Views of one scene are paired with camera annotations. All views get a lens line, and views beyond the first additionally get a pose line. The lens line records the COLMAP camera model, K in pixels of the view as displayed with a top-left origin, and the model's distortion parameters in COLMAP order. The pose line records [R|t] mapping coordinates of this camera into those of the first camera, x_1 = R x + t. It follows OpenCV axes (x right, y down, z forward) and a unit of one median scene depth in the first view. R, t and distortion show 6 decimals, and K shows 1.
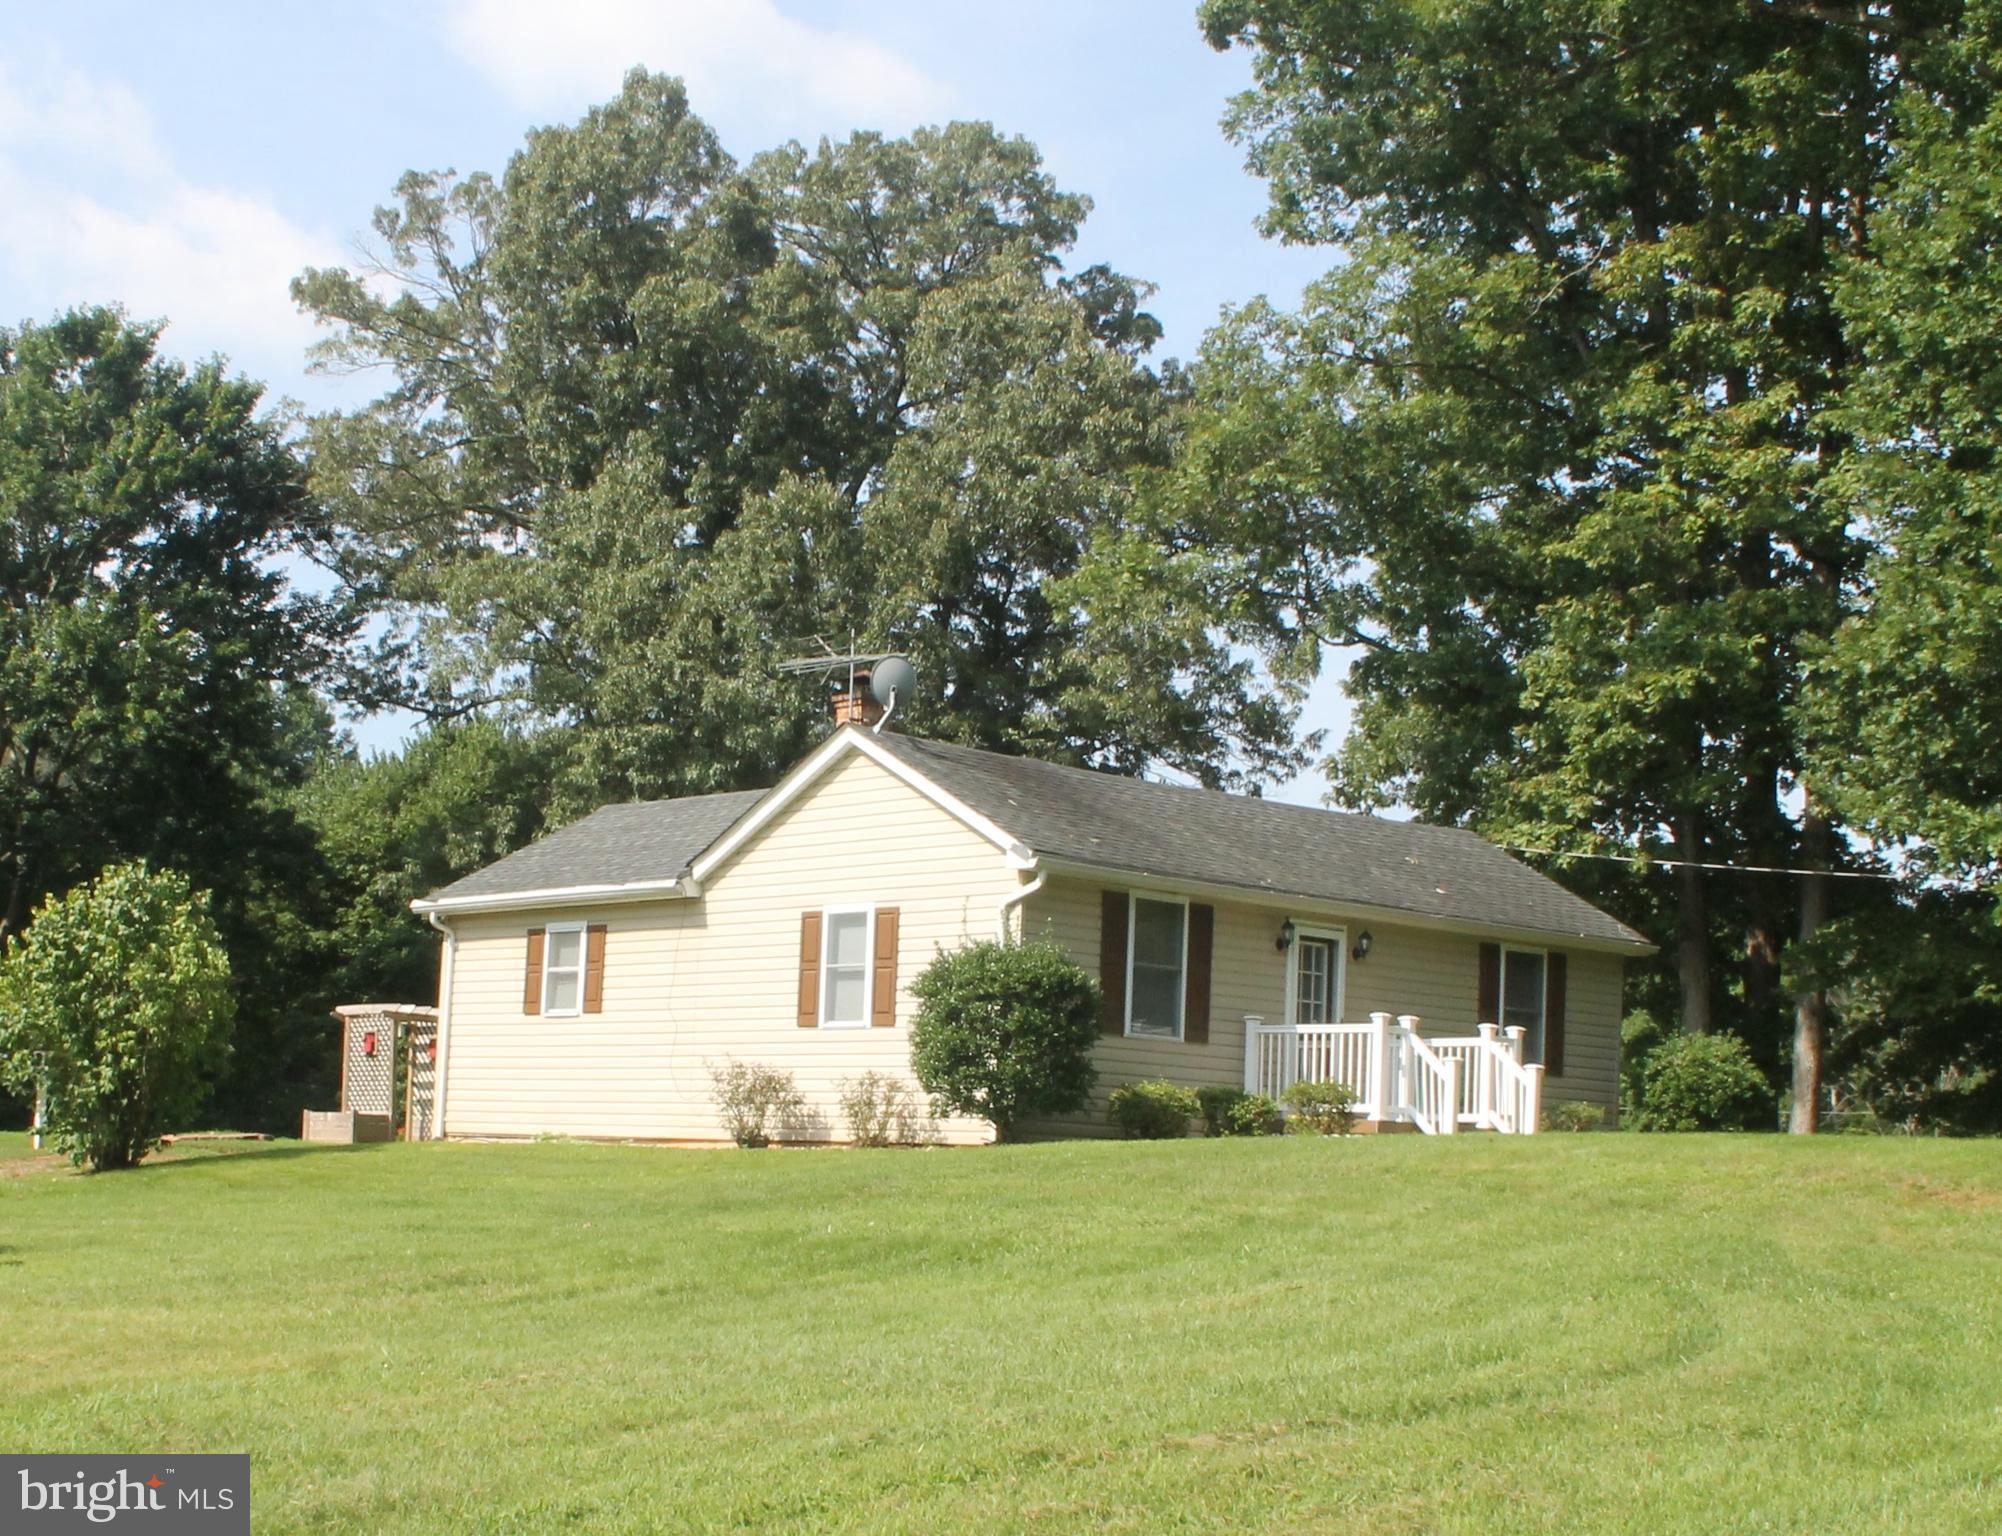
lens RADIAL K [[3471.5, 0, 1001.0], [0, 3471.5, 768.0], [0, 0, 1]] dist [0.018223, 0.008160]
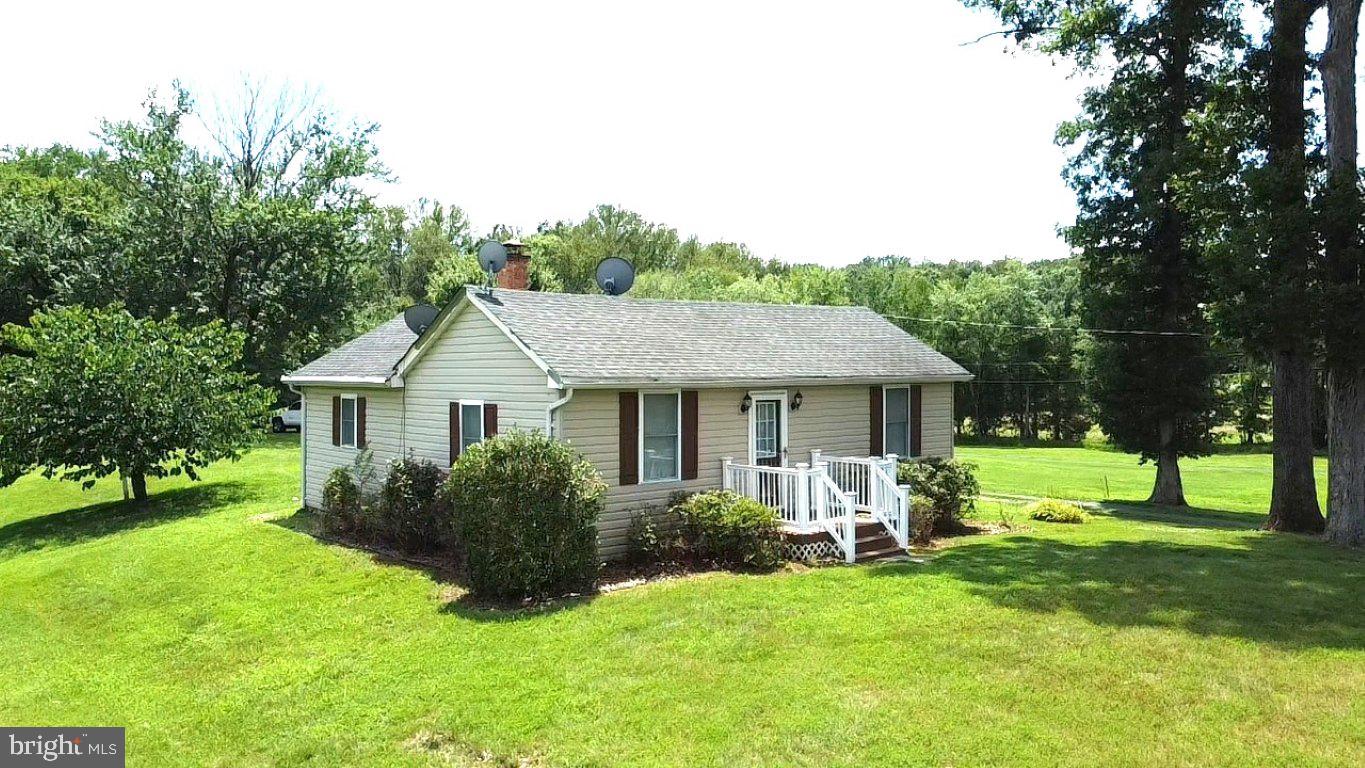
lens RADIAL K [[1066.2, 0, 682.5], [0, 1066.2, 384.0], [0, 0, 1]] dist [-0.000998, -0.000288]
pose [[0.997770, -0.049293, -0.045012, 0.073934], [0.055575, 0.986958, 0.151081, -0.035131], [0.036978, -0.153246, 0.987496, 0.509197]]
